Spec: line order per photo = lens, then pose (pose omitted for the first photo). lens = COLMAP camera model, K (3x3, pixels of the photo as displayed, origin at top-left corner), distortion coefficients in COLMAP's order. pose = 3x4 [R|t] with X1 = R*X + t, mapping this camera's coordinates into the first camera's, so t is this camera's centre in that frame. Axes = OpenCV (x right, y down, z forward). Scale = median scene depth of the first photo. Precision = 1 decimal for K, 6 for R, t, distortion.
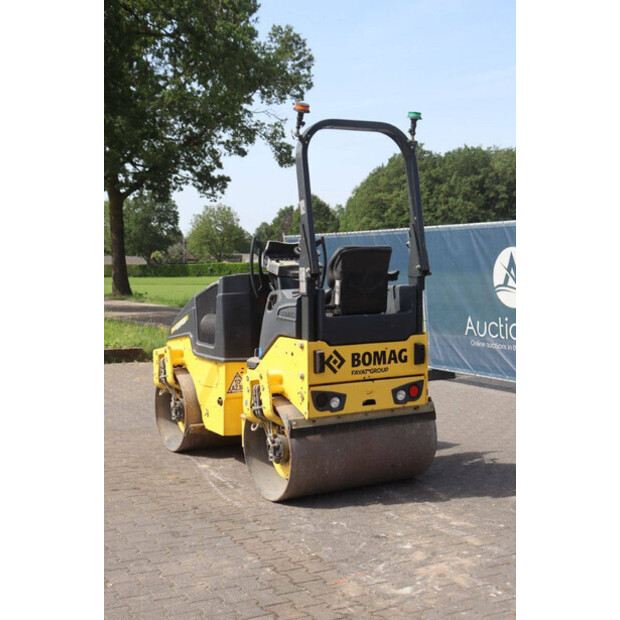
lens RADIAL K [[932.8, 0, 301.5], [0, 932.8, 295.7], [0, 0, 1]] dist [0.061851, 0.173209]
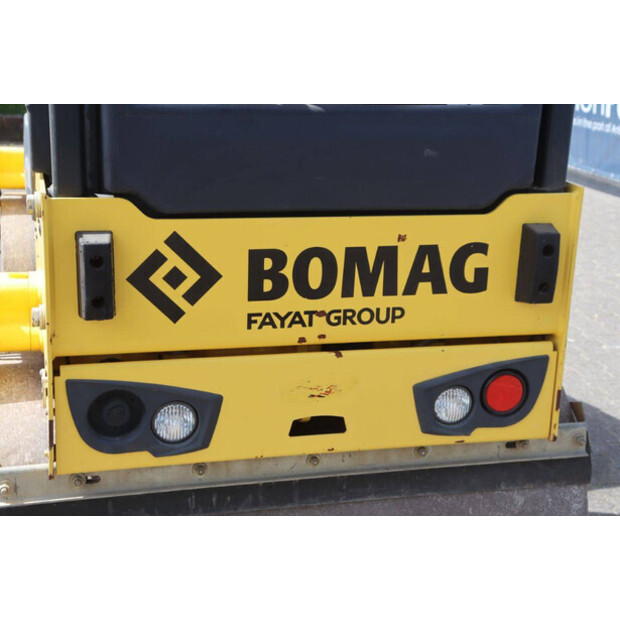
lens RADIAL K [[1100.6, 0, 310.0], [0, 1100.6, 310.0], [0, 0, 1]] dist [0.198335, 0.053438]
pose [[0.963255, 0.117669, -0.241441, 0.143669], [-0.060961, 0.971247, 0.230135, 0.005509], [0.261579, -0.206960, 0.942732, 0.689735]]
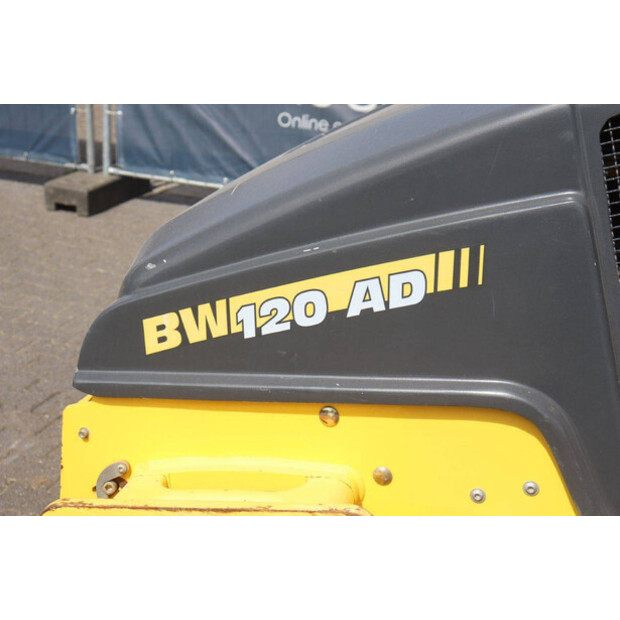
lens RADIAL K [[1118.3, 0, 310.0], [0, 1118.3, 310.0], [0, 0, 1]] dist [0.221470, 0.077200]
pose [[0.689745, -0.160152, 0.706118, -0.303904], [-0.060144, 0.959188, 0.276299, -0.015863], [-0.721550, -0.233044, 0.651963, 1.113362]]
